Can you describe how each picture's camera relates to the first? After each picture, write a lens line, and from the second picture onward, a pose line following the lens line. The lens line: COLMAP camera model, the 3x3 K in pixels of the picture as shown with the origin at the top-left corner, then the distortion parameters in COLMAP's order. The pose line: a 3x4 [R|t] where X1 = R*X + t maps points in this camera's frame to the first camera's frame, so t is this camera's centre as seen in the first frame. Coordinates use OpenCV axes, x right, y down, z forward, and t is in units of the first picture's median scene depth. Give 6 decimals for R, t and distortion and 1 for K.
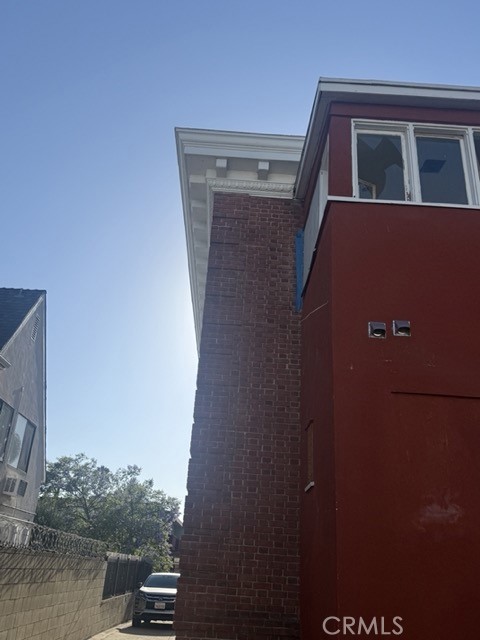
lens RADIAL K [[563.8, 0, 240.0], [0, 563.8, 316.5], [0, 0, 1]] dist [0.177068, -0.387788]
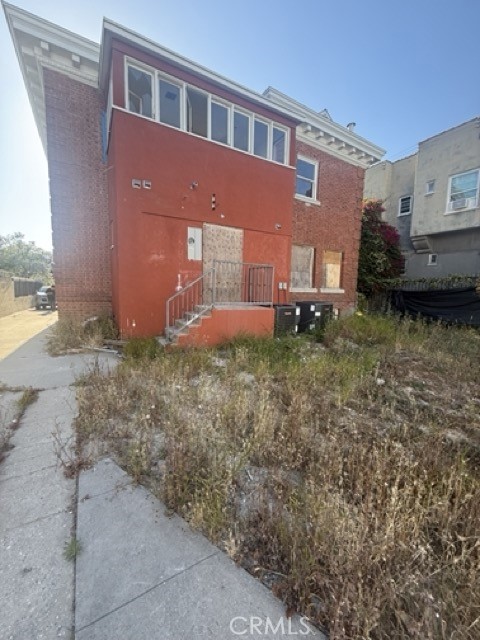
lens RADIAL K [[254.4, 0, 240.0], [0, 254.4, 320.0], [0, 0, 1]] dist [-0.000282, -0.000093]
pose [[0.869964, -0.090937, 0.484658, 0.033075], [-0.177868, 0.858816, 0.480415, -0.053107], [-0.459919, -0.504149, 0.730964, -0.194012]]
